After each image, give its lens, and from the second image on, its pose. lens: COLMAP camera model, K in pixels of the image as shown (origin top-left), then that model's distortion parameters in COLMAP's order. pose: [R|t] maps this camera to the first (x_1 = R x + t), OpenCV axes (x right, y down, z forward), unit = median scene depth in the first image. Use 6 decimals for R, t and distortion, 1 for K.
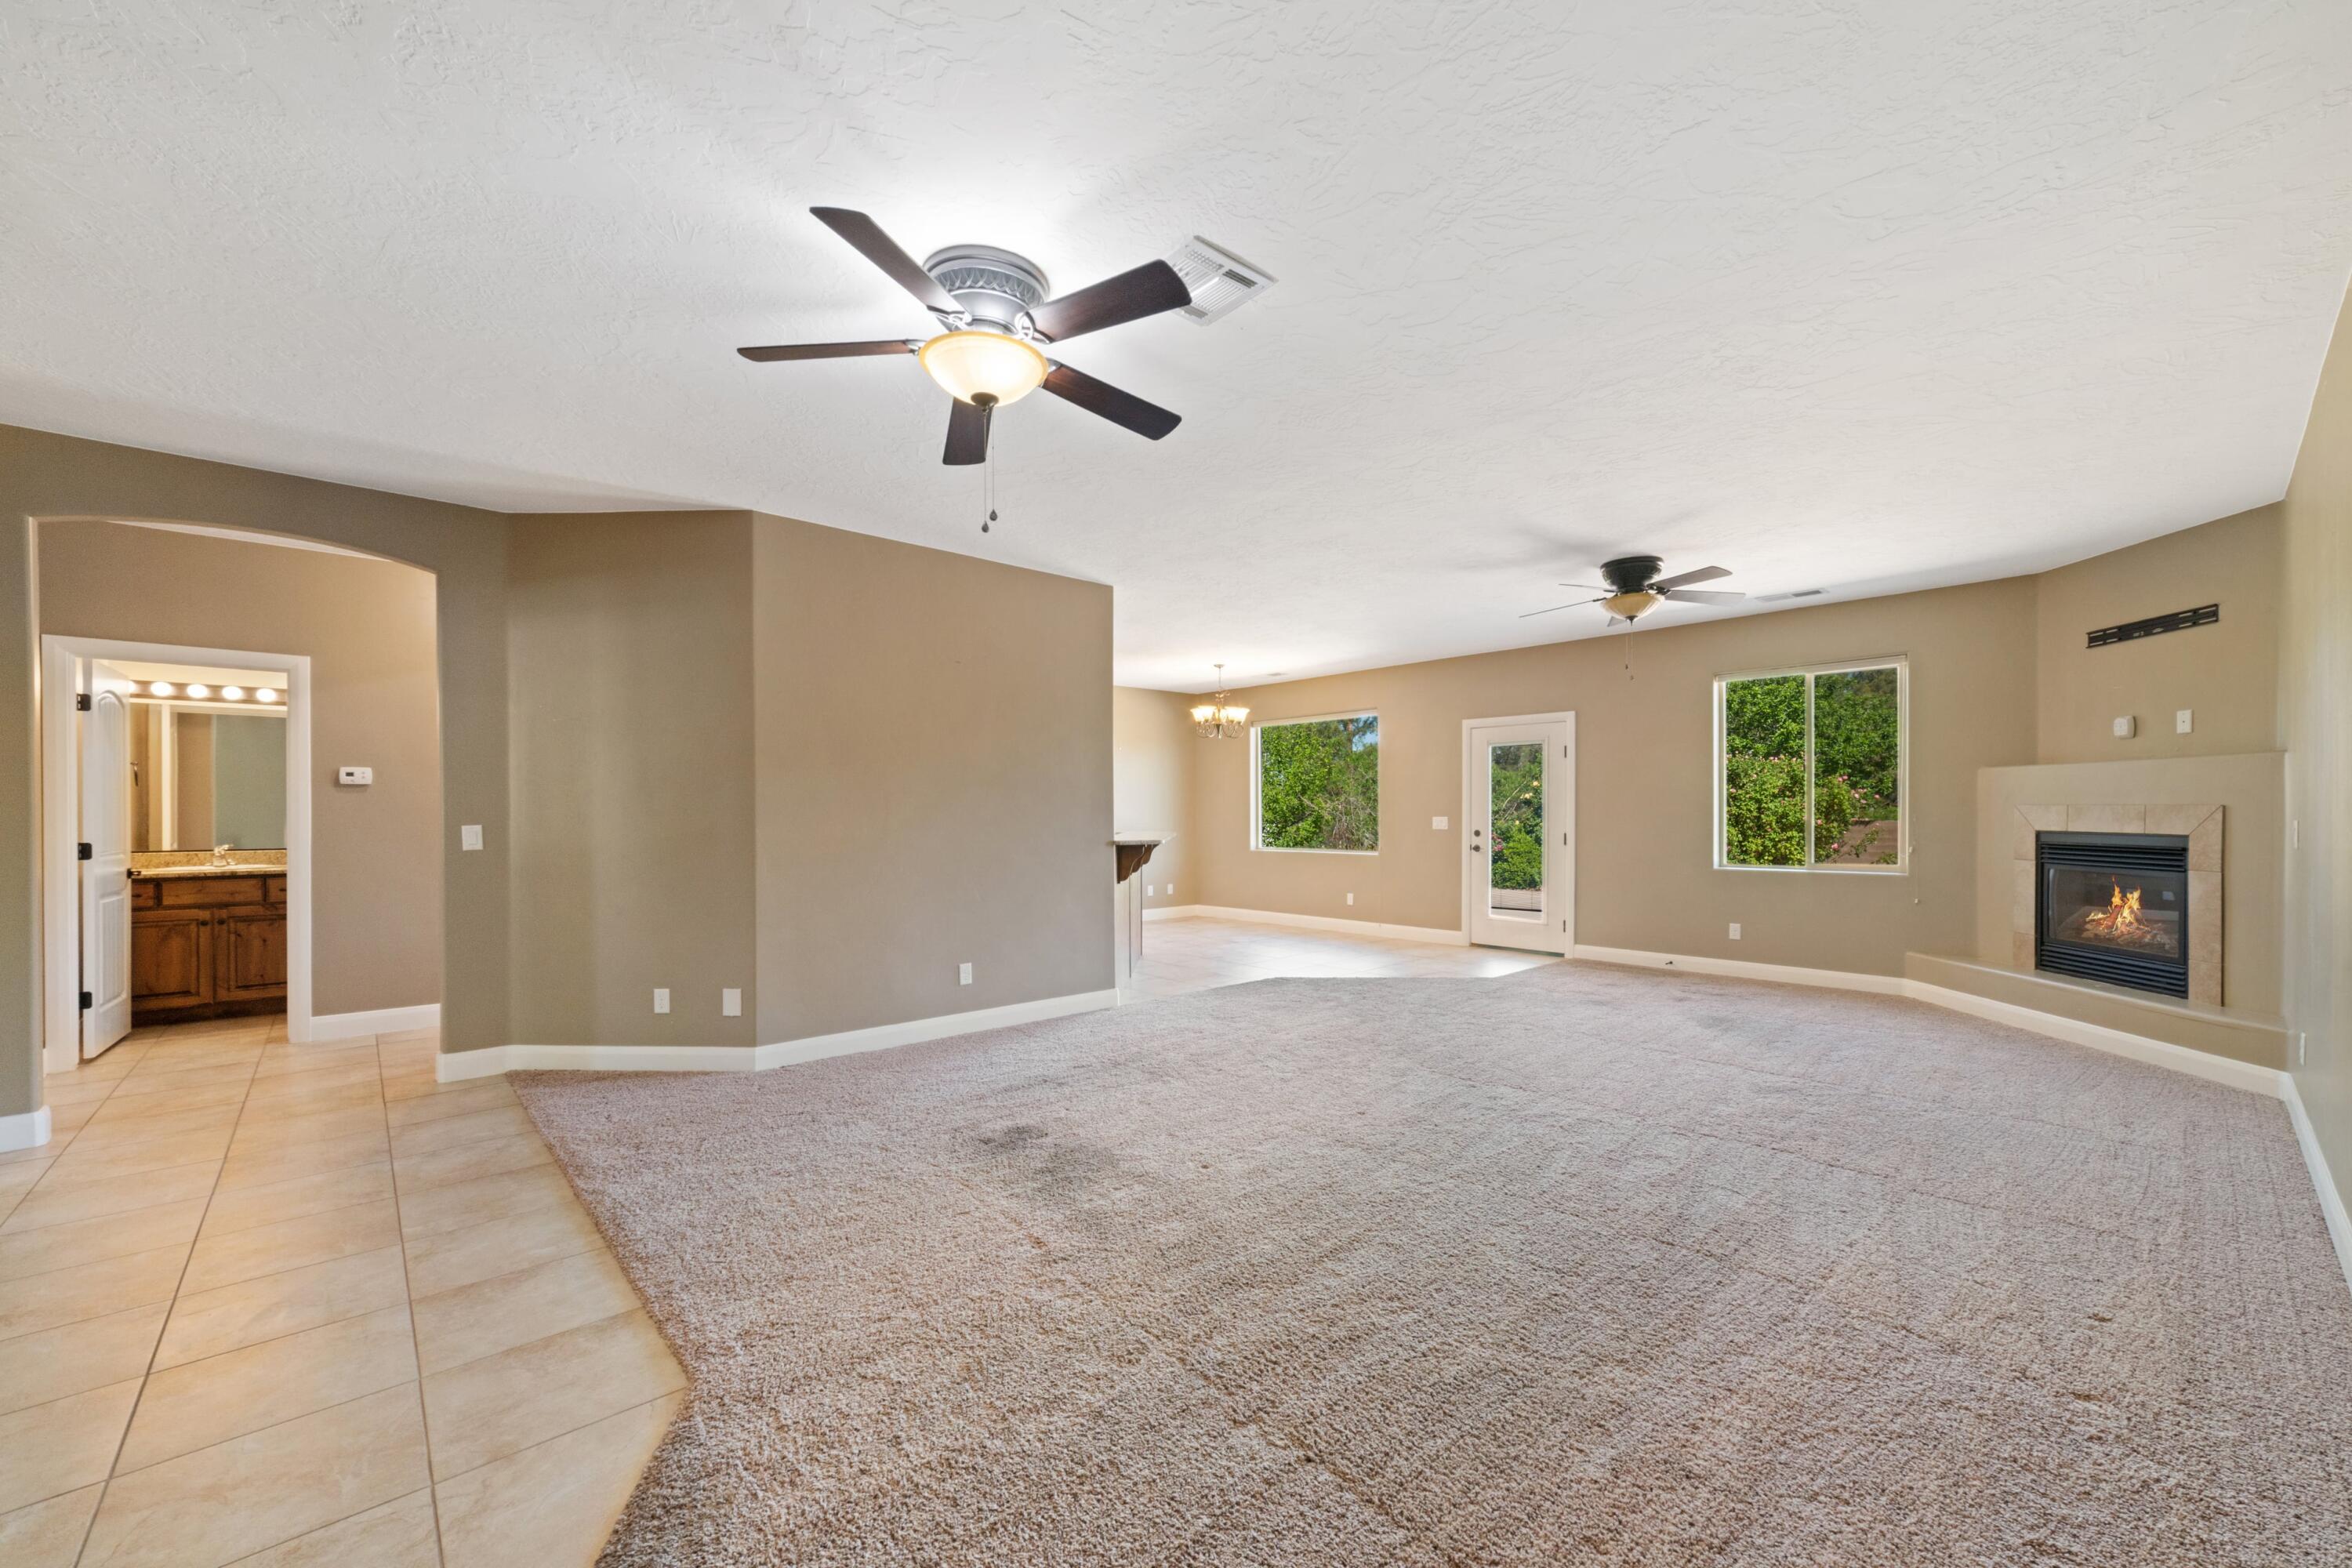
lens RADIAL K [[914.5, 0, 1201.8], [0, 914.5, 818.1], [0, 0, 1]] dist [-0.001946, 0.000200]
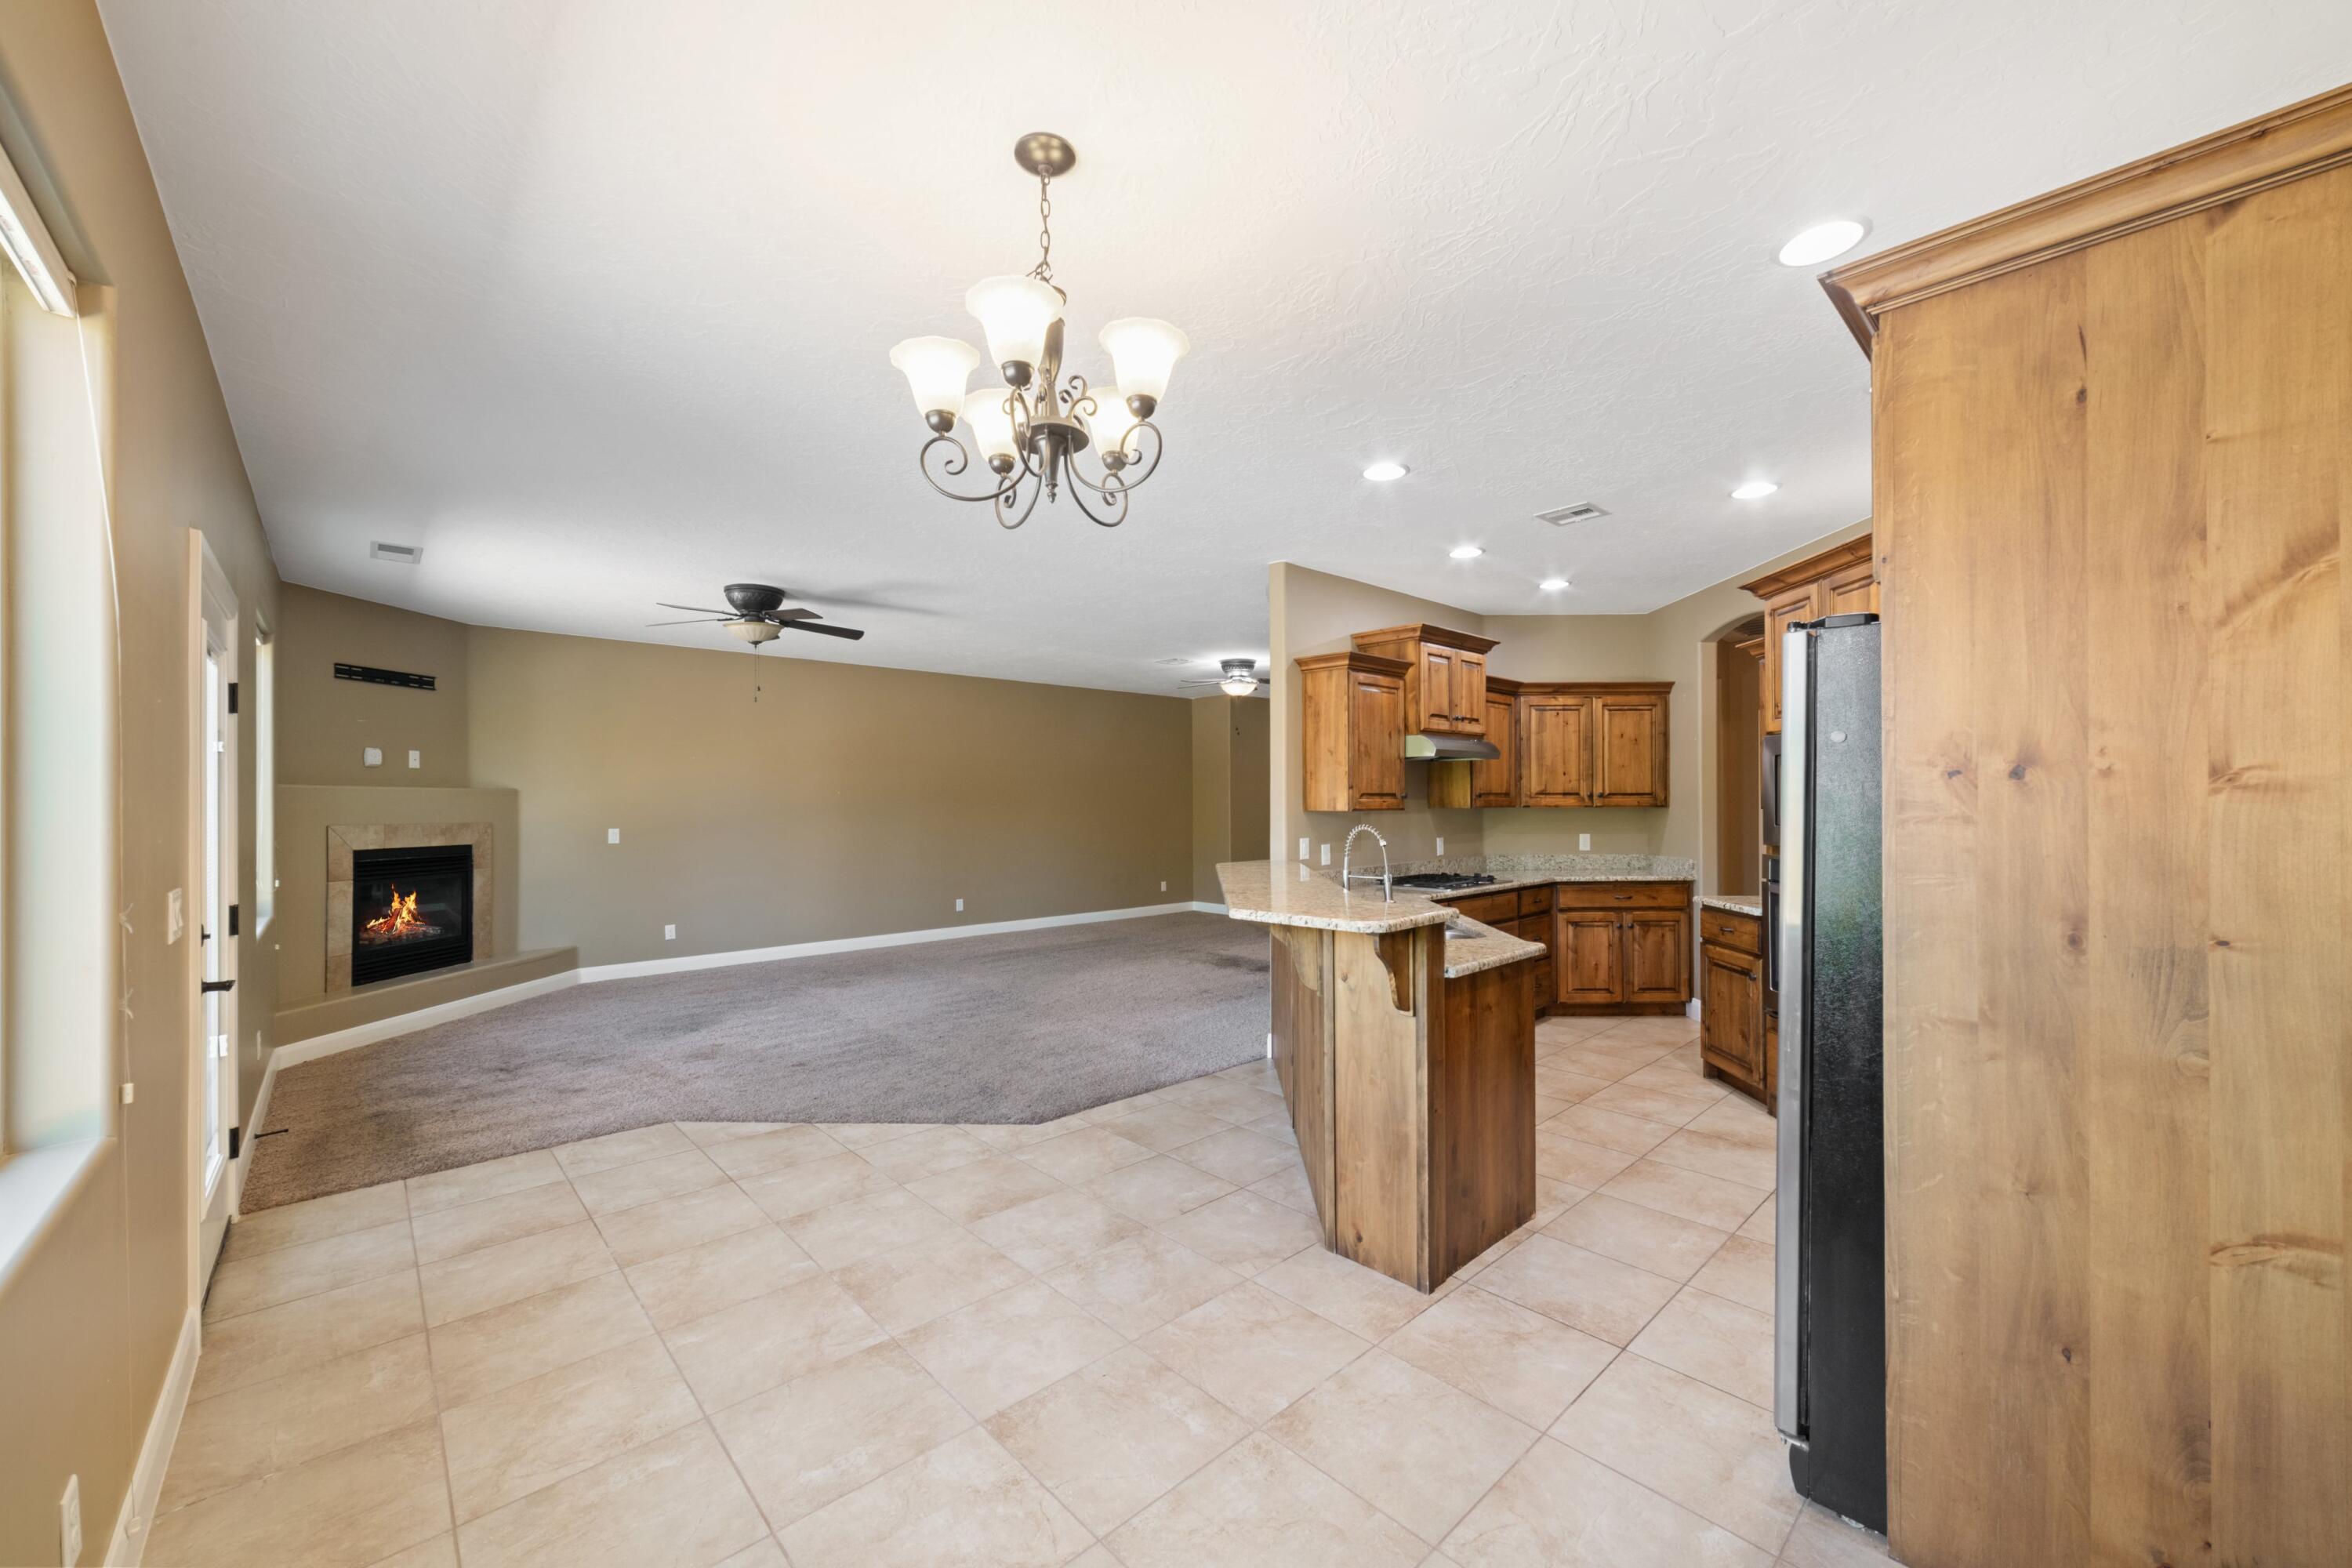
lens RADIAL K [[914.5, 0, 1179.8], [0, 914.5, 795.4], [0, 0, 1]] dist [-0.001946, 0.000200]
pose [[-0.999895, 0.005921, 0.013214, -0.026118], [0.005936, 0.999982, 0.001051, -0.047238], [-0.013207, 0.001129, -0.999912, 2.187300]]
